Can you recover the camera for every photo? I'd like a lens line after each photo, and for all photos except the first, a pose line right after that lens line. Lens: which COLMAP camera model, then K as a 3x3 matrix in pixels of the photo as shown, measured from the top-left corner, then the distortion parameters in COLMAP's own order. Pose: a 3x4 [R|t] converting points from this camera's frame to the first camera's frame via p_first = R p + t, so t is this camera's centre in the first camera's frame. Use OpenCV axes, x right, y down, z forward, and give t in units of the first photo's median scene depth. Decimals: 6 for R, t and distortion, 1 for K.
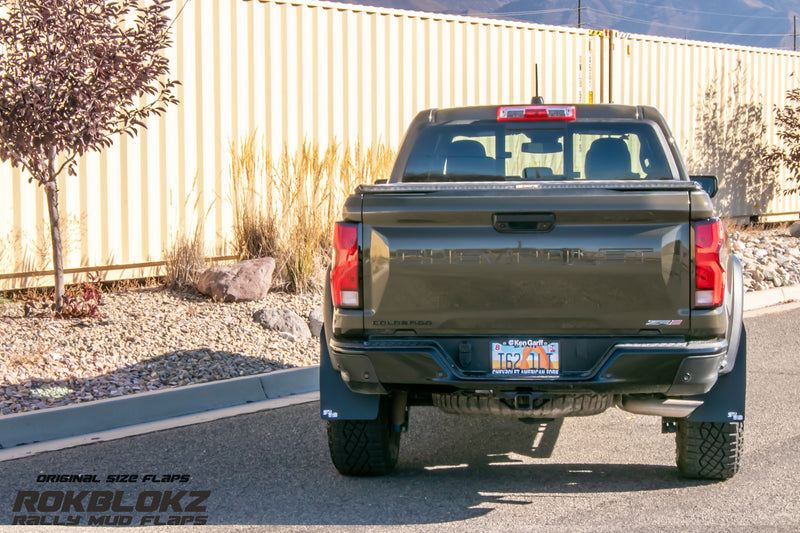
lens RADIAL K [[1819.0, 0, 399.8], [0, 1819.0, 232.9], [0, 0, 1]] dist [0.036310, -0.339881]
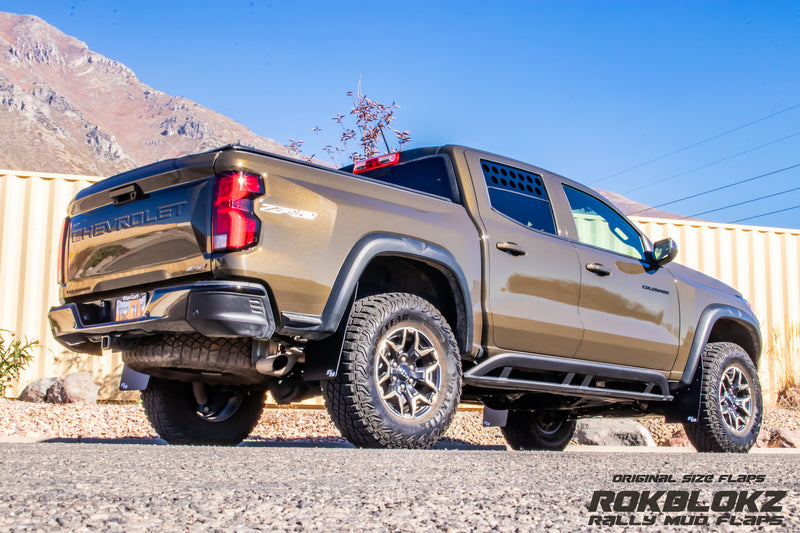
lens RADIAL K [[1122.2, 0, 400.0], [0, 1122.2, 266.5], [0, 0, 1]] dist [-0.040429, -0.012089]
pose [[0.773595, -0.084837, -0.627976, 0.623863], [-0.046713, 0.980667, -0.190028, 0.160714], [0.631956, 0.176339, 0.754676, 0.527838]]
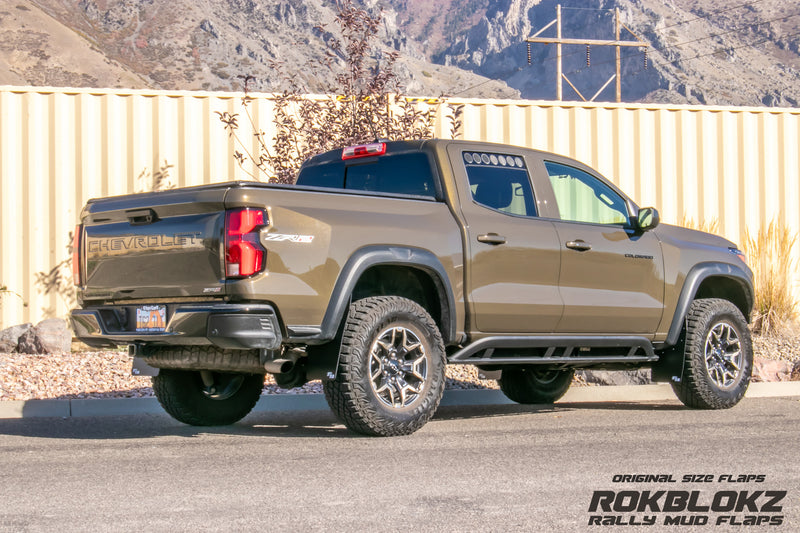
lens RADIAL K [[1544.8, 0, 400.0], [0, 1544.8, 266.5], [0, 0, 1]] dist [0.016649, 0.015701]
pose [[0.771597, -0.024414, -0.635642, 0.877348], [-0.022268, 0.997614, -0.065349, 0.094299], [0.635721, 0.064578, 0.769213, 0.230150]]
